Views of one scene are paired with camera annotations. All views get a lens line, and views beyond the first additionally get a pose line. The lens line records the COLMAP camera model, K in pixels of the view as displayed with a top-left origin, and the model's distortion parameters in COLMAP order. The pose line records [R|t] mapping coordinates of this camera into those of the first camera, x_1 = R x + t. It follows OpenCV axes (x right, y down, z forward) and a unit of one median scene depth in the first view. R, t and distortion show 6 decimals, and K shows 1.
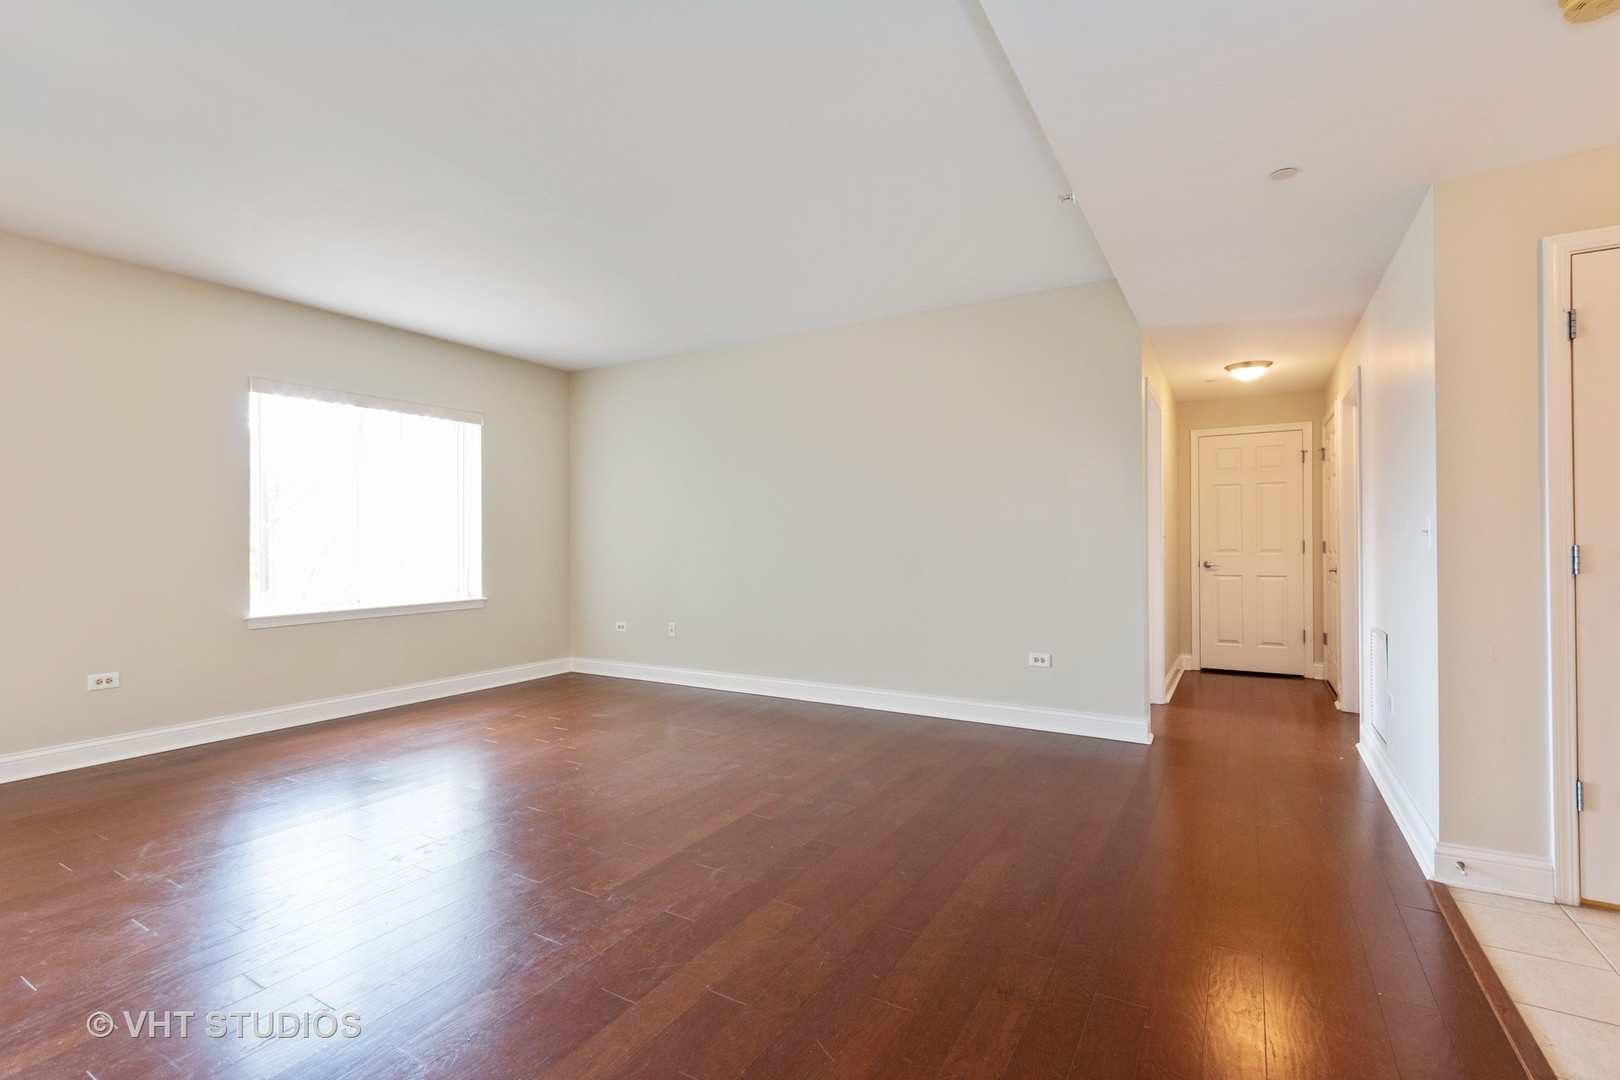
lens RADIAL K [[745.2, 0, 810.0], [0, 745.2, 540.0], [0, 0, 1]] dist [0.003454, -0.000362]
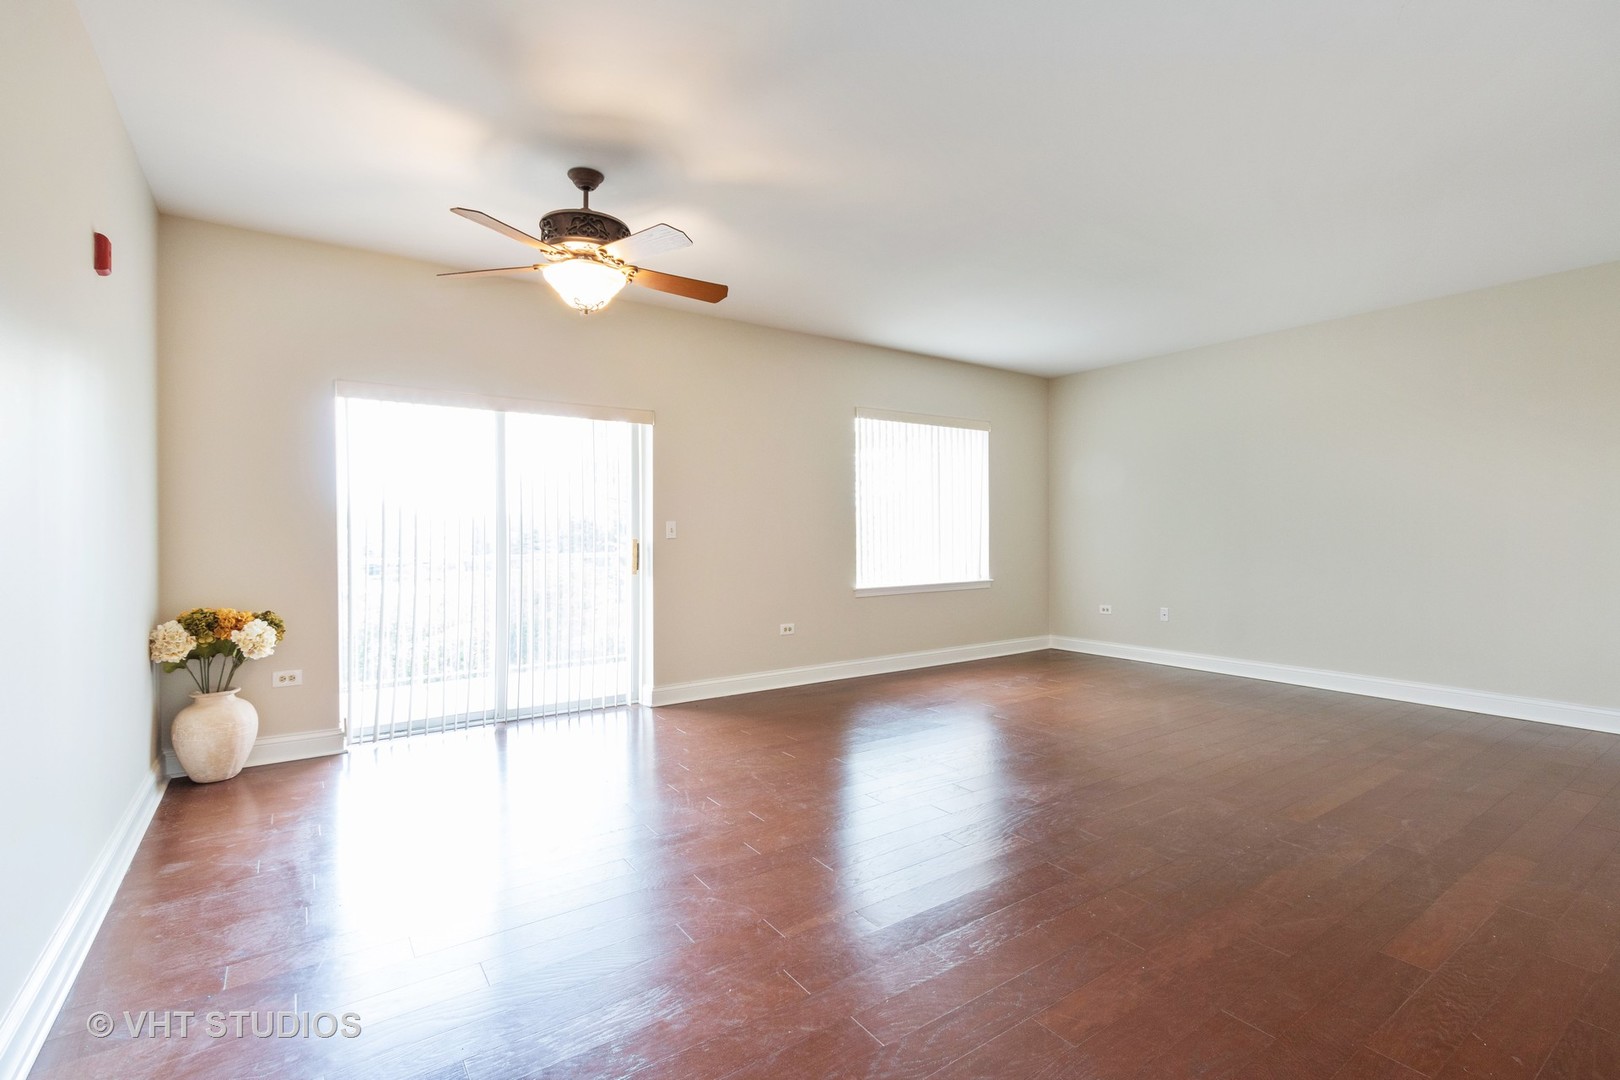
lens RADIAL K [[745.2, 0, 810.0], [0, 745.2, 540.0], [0, 0, 1]] dist [0.003454, -0.000362]
pose [[0.905310, 0.005384, -0.424717, -0.237132], [0.001539, 0.999872, 0.015956, -0.003508], [0.424748, -0.015099, 0.905186, -0.211267]]
